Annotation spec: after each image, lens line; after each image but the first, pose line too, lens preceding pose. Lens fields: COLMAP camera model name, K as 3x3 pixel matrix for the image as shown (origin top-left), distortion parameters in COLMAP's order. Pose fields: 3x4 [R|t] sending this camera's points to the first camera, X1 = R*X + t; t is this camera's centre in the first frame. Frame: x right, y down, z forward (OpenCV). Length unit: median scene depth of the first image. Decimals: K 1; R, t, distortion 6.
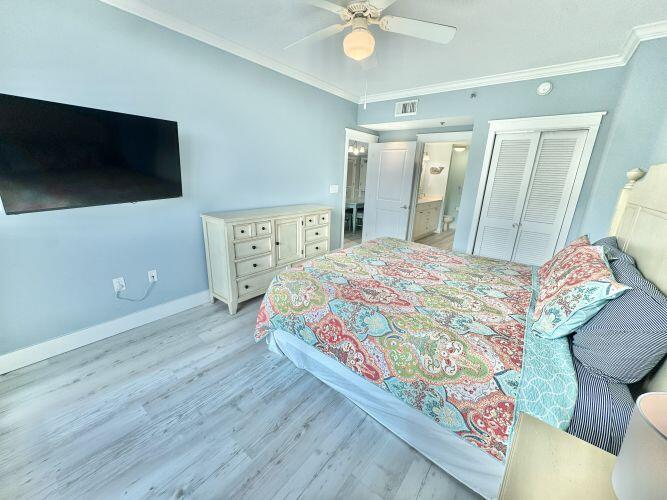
lens RADIAL K [[267.6, 0, 333.5], [0, 267.6, 250.0], [0, 0, 1]] dist [-0.001550, -0.000103]
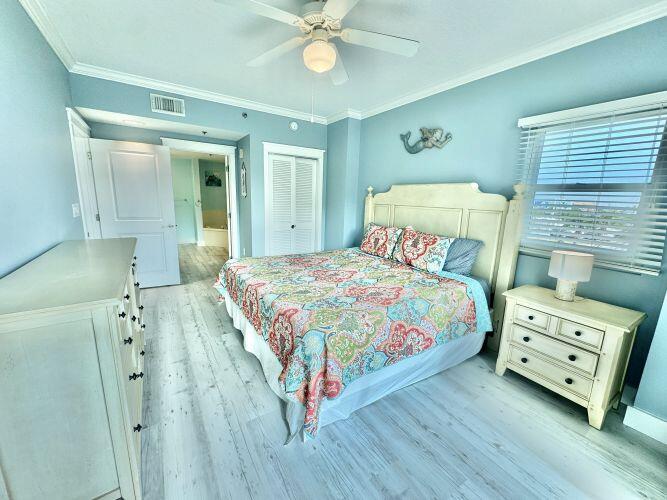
lens RADIAL K [[267.6, 0, 333.5], [0, 267.6, 250.0], [0, 0, 1]] dist [-0.001550, -0.000103]
pose [[0.300747, -0.213215, 0.929565, -0.934632], [0.241934, 0.959862, 0.141890, -0.226606], [-0.922507, 0.182220, 0.340260, 0.757383]]
